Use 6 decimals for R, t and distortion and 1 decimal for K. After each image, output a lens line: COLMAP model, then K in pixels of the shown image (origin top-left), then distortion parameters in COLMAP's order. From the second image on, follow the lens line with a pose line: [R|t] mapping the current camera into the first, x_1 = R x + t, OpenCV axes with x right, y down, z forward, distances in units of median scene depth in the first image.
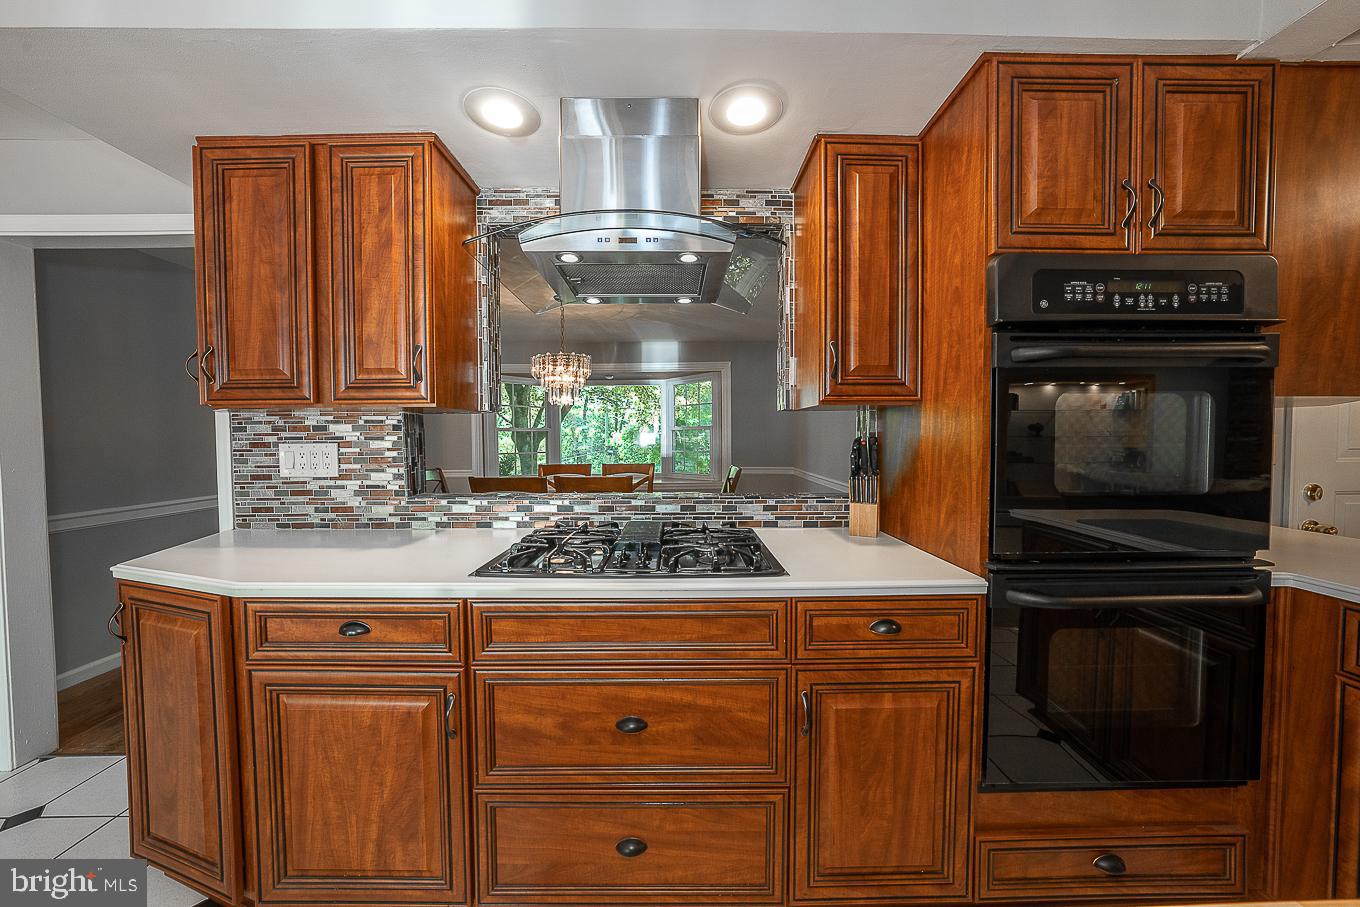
lens RADIAL K [[475.0, 0, 686.7], [0, 475.0, 447.1], [0, 0, 1]] dist [-0.001394, -0.000010]
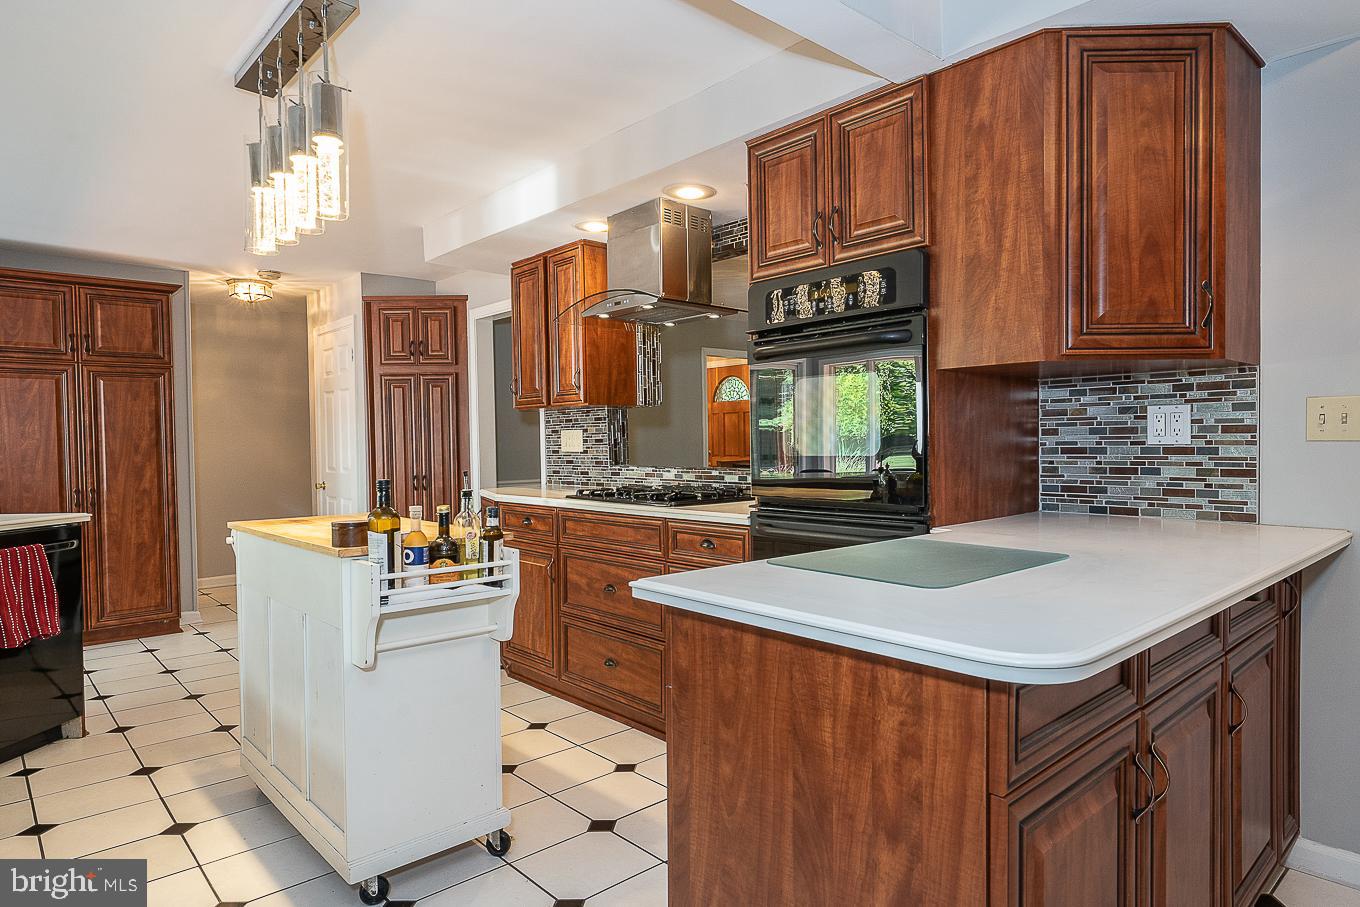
lens RADIAL K [[811.4, 0, 747.9], [0, 811.4, 453.9], [0, 0, 1]] dist [0.026200, -0.000541]
pose [[0.694856, 0.002632, -0.719144, 1.882298], [0.005902, 0.999939, 0.009362, 0.060485], [0.719125, -0.010750, 0.694798, -0.542882]]
